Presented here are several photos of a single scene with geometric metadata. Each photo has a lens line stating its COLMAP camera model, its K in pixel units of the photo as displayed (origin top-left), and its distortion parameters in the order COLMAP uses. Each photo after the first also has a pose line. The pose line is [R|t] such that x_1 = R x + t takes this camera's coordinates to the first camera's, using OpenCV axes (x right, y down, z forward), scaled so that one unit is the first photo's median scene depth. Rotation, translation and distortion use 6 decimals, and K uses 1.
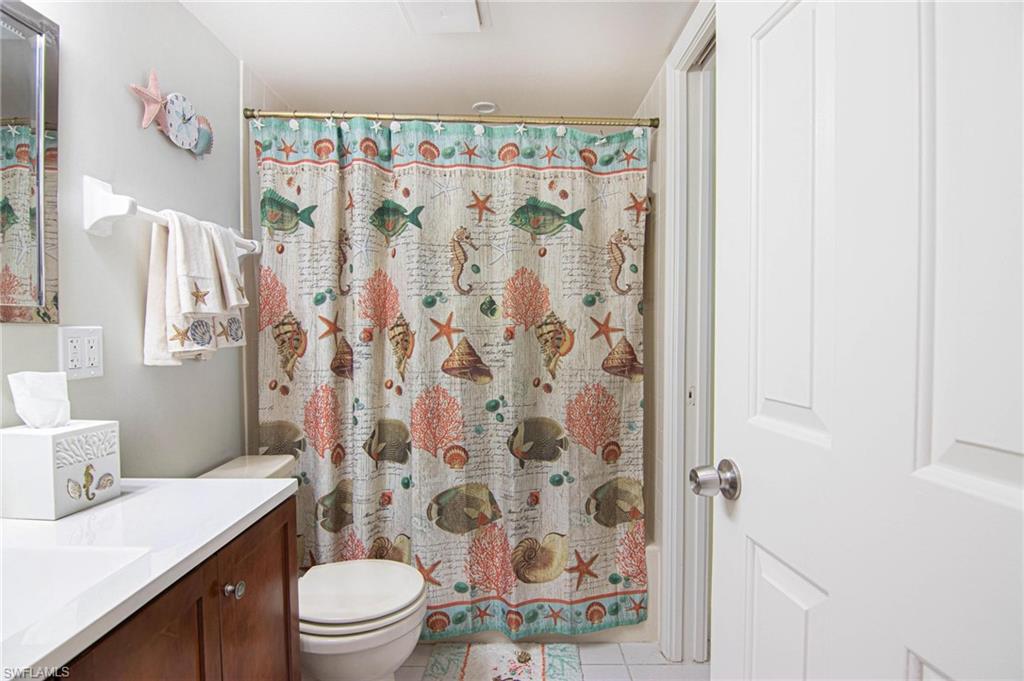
lens RADIAL K [[526.0, 0, 507.8], [0, 526.0, 344.3], [0, 0, 1]] dist [-0.002883, -0.014651]
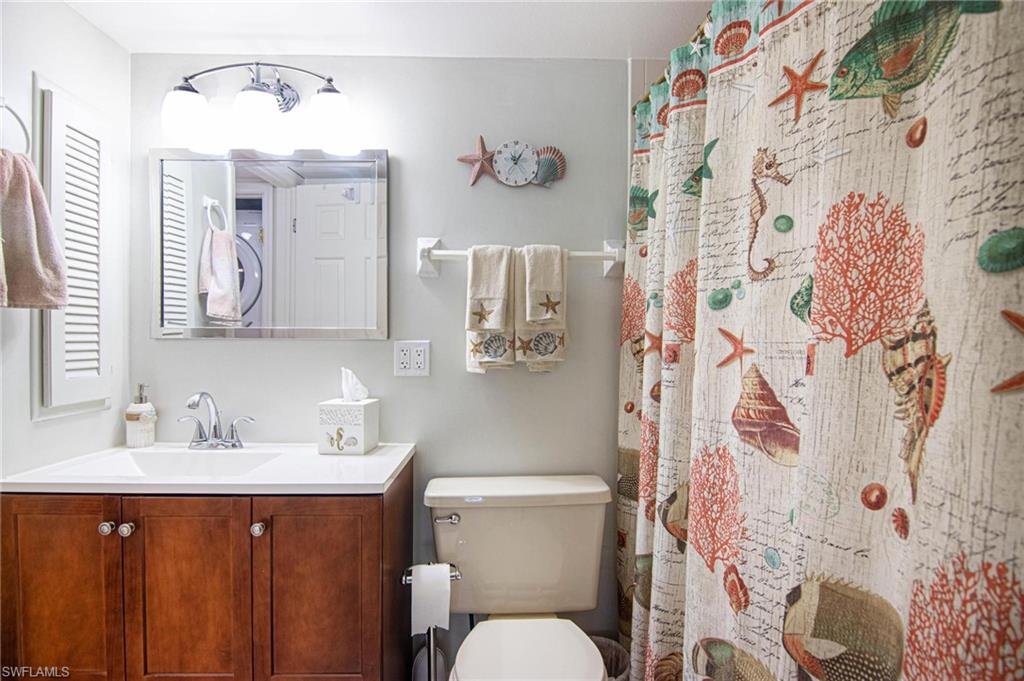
lens RADIAL K [[526.0, 0, 507.8], [0, 526.0, 344.3], [0, 0, 1]] dist [-0.002883, -0.014651]
pose [[0.034063, 0.009949, -0.999370, 0.413521], [-0.035128, 0.999344, 0.008751, -0.028158], [0.998802, 0.034808, 0.034390, 0.734452]]
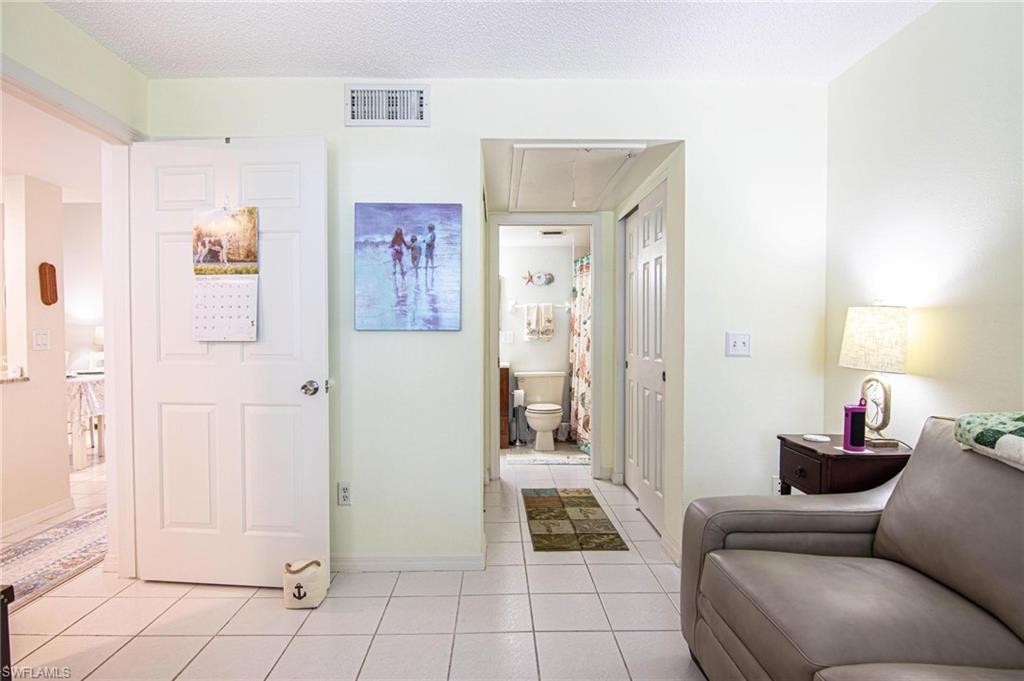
lens RADIAL K [[526.0, 0, 507.8], [0, 526.0, 344.3], [0, 0, 1]] dist [-0.002883, -0.014651]
pose [[0.017941, 0.023872, -0.999554, 2.505631], [-0.031851, 0.999221, 0.023293, -0.018133], [0.999332, 0.031419, 0.018687, 0.547143]]
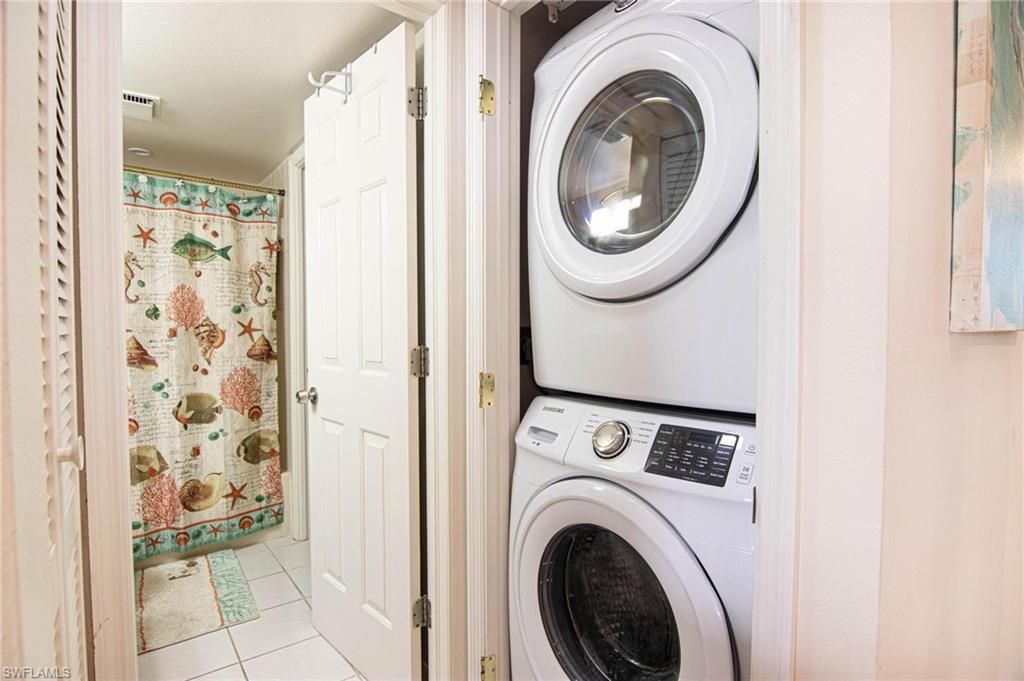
lens RADIAL K [[526.0, 0, 507.8], [0, 526.0, 344.3], [0, 0, 1]] dist [-0.002883, -0.014651]
pose [[0.794109, -0.017520, 0.607523, -0.131164], [0.018206, 0.999822, 0.005035, 0.018551], [-0.607503, 0.007062, 0.794286, -0.599896]]
